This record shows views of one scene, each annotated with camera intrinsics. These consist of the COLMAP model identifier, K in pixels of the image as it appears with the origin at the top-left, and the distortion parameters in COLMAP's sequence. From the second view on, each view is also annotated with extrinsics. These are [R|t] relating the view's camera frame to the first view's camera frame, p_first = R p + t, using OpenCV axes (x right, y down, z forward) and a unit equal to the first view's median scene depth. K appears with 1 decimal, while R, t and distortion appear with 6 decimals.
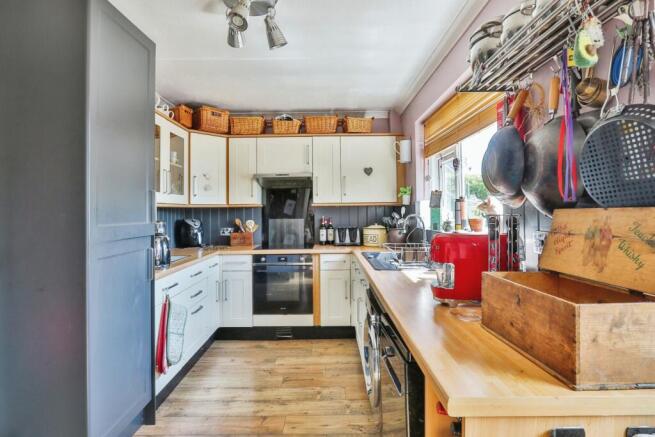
lens RADIAL K [[357.1, 0, 316.4], [0, 357.1, 211.6], [0, 0, 1]] dist [-0.005292, -0.001315]
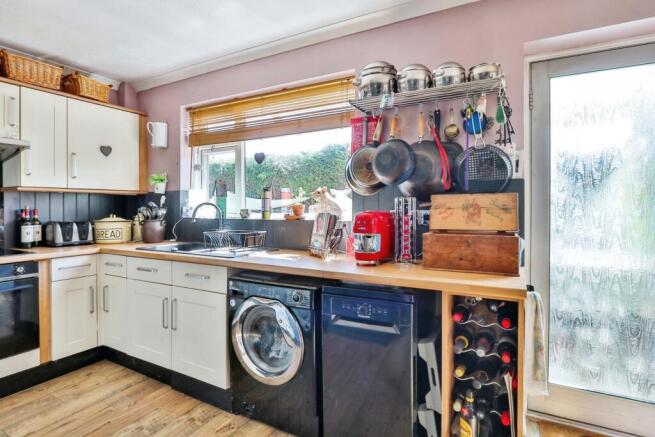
lens RADIAL K [[357.1, 0, 316.4], [0, 357.1, 211.6], [0, 0, 1]] dist [-0.005292, -0.001315]
pose [[0.483526, -0.002733, 0.875325, -0.349113], [-0.002609, 0.999986, 0.004563, 0.021272], [-0.875326, -0.004490, 0.483513, 0.207410]]
